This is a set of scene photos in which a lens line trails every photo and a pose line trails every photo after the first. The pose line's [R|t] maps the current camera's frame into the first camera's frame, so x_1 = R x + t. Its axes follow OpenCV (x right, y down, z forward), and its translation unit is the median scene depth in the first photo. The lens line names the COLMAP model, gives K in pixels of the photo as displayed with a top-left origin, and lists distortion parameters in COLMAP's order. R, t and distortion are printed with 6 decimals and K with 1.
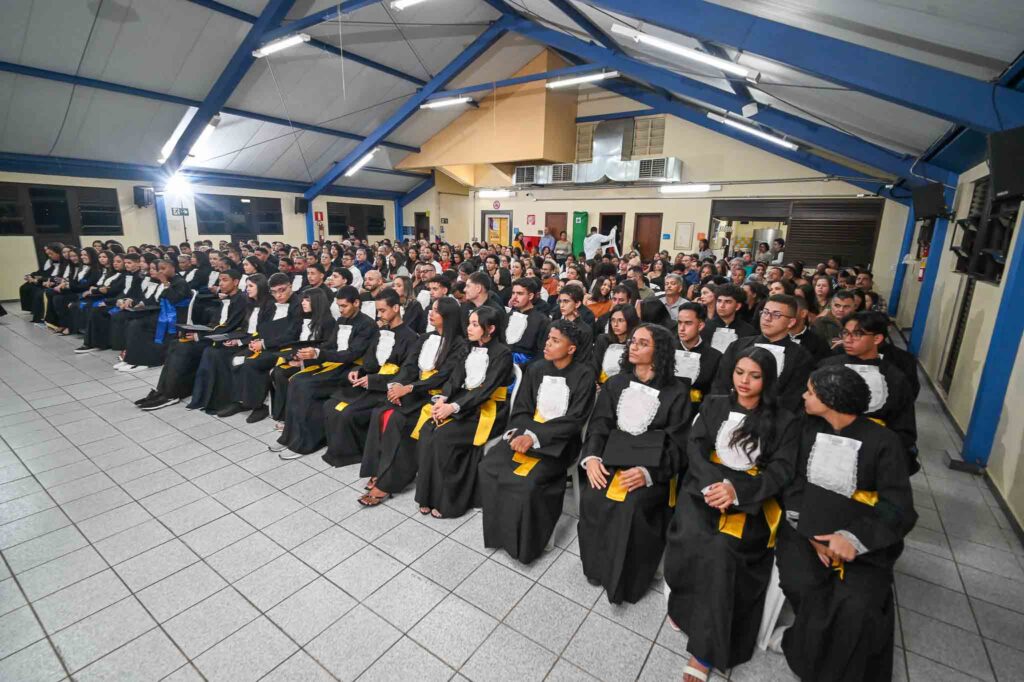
lens RADIAL K [[471.2, 0, 510.7], [0, 471.2, 336.5], [0, 0, 1]] dist [-0.000565, -0.004962]
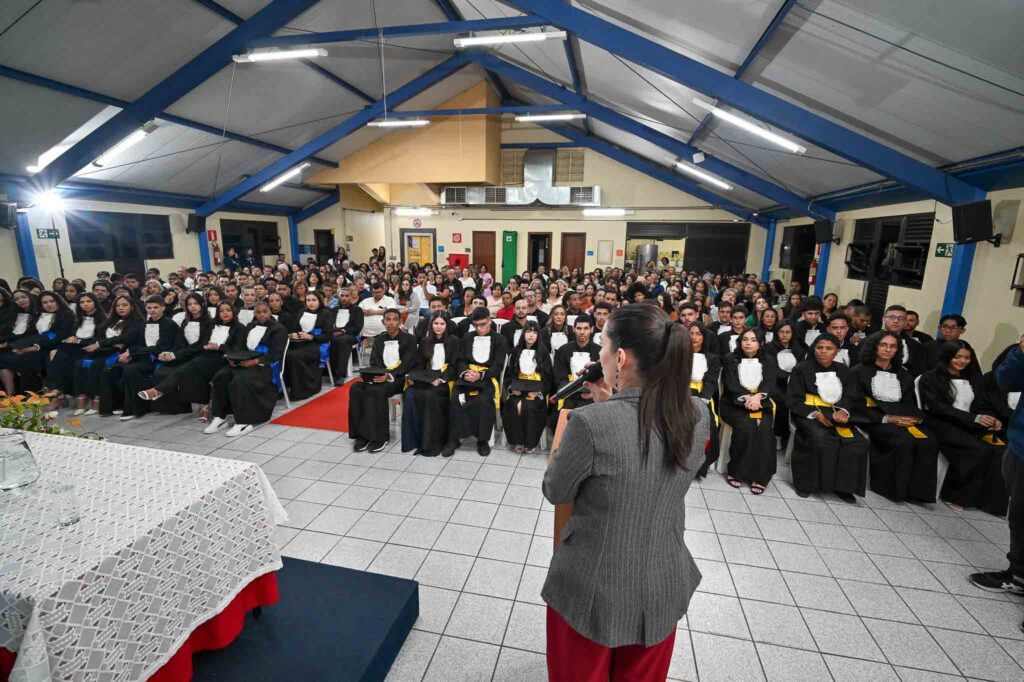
lens RADIAL K [[471.2, 0, 515.3], [0, 471.2, 340.2], [0, 0, 1]] dist [-0.000565, -0.004962]
pose [[0.921224, -0.089453, 0.378608, -0.279151], [0.094095, 0.995544, 0.006263, -0.022873], [-0.377481, 0.029855, 0.925536, 0.007038]]
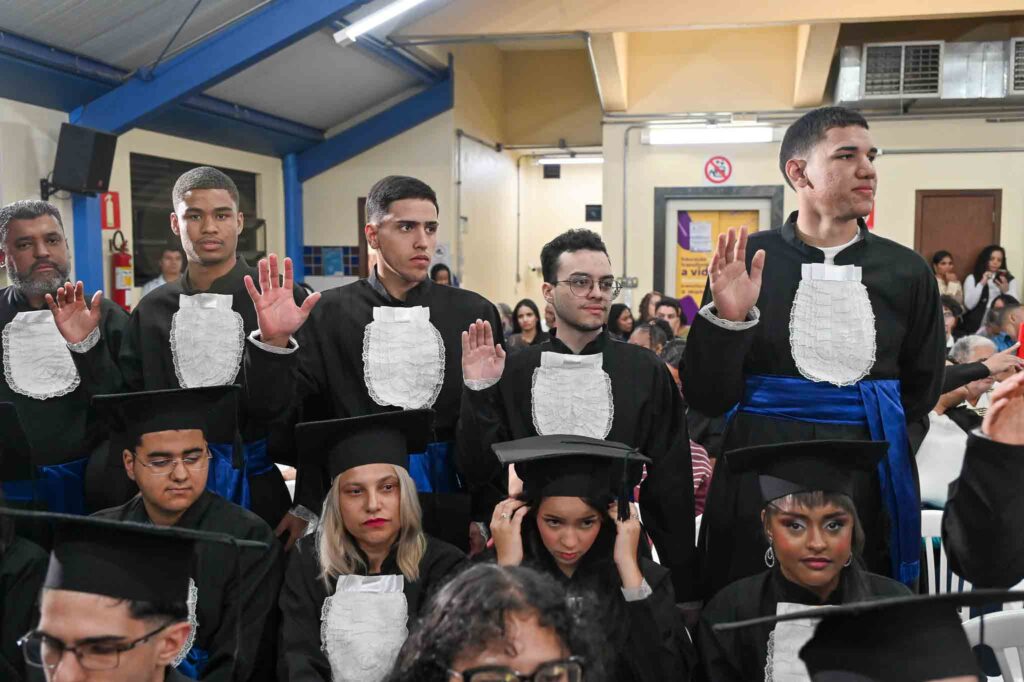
lens RADIAL K [[1071.1, 0, 502.1], [0, 1071.1, 347.0], [0, 0, 1]] dist [0.004352, 0.000000]
pose [[0.919001, -0.059883, 0.389681, -0.511764], [0.111189, 0.987643, -0.110448, -0.122131], [-0.378252, 0.144830, 0.914303, 0.507785]]
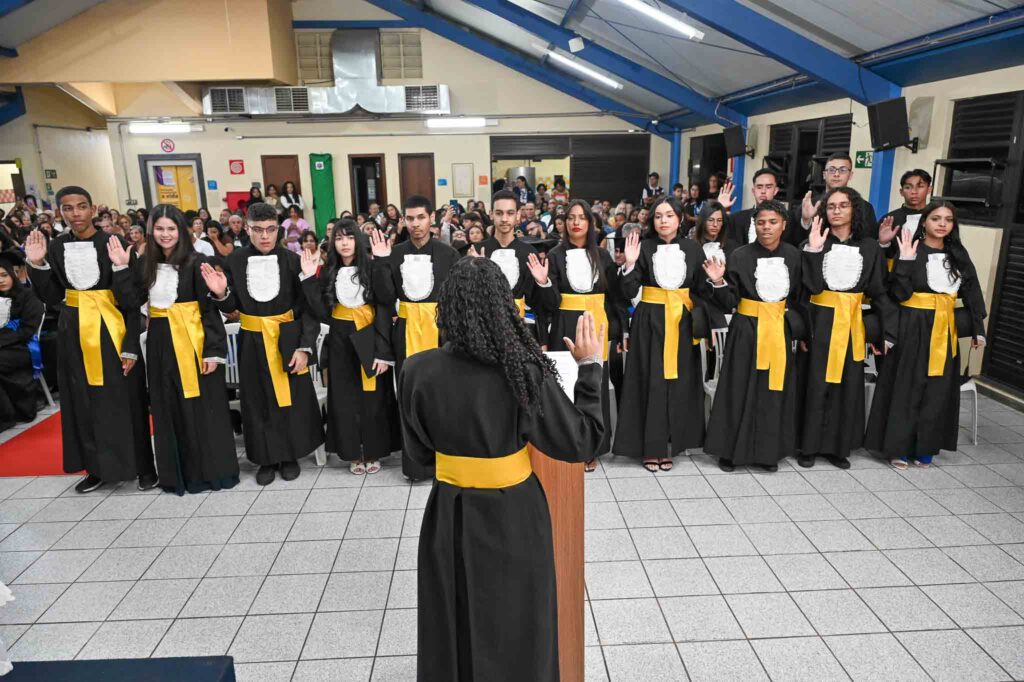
lens RADIAL K [[685.1, 0, 512.4], [0, 685.1, 338.8], [0, 0, 1]] dist [0.002946, -0.006045]
pose [[0.793477, -0.183997, 0.580121, -0.286311], [0.172476, 0.982109, 0.075587, -0.016422], [-0.583650, 0.040080, 0.811016, -0.008195]]
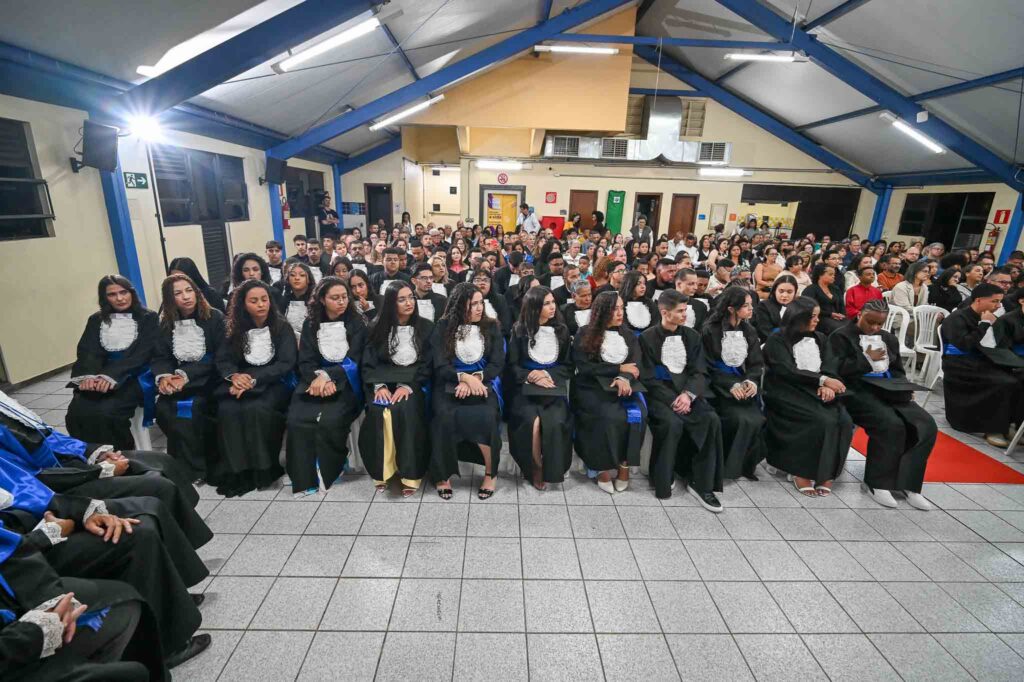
lens RADIAL K [[471.2, 0, 507.6], [0, 471.2, 337.4], [0, 0, 1]] dist [-0.000565, -0.004962]
pose [[0.810280, -0.160278, 0.563699, -0.632417], [0.120159, 0.986876, 0.107879, -0.105511], [-0.573592, -0.019679, 0.818905, 0.355659]]
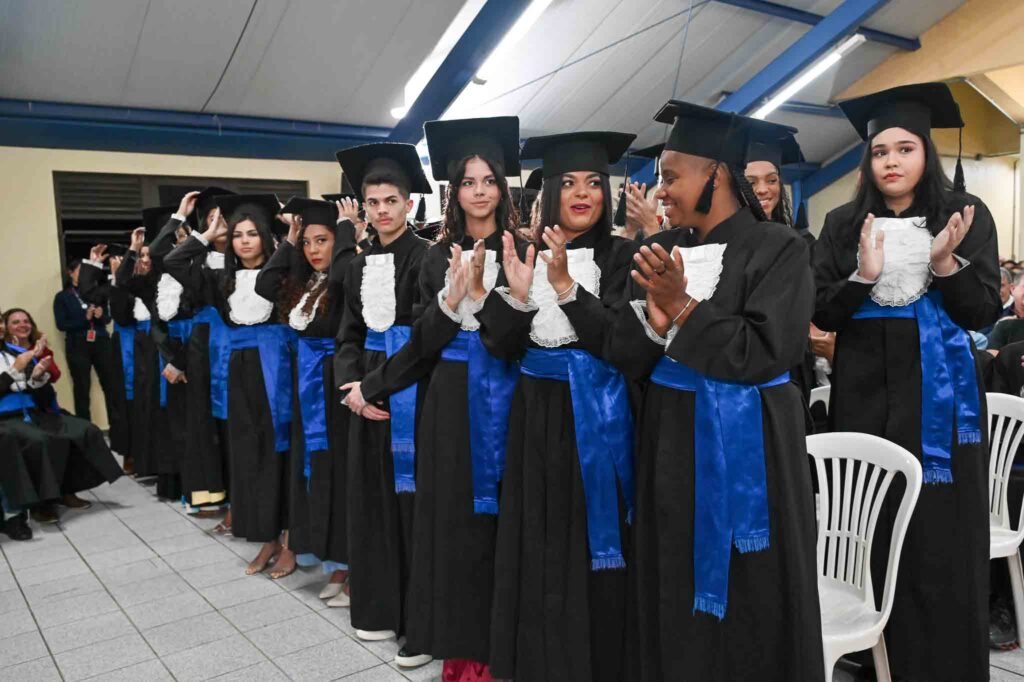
lens RADIAL K [[847.0, 0, 514.5], [0, 847.0, 340.3], [0, 0, 1]] dist [0.029898, -0.031871]
pose [[0.948399, -0.040525, -0.314480, -0.332186], [-0.006031, 0.989314, -0.145675, -0.037024], [0.317023, 0.140055, 0.938020, 0.261272]]
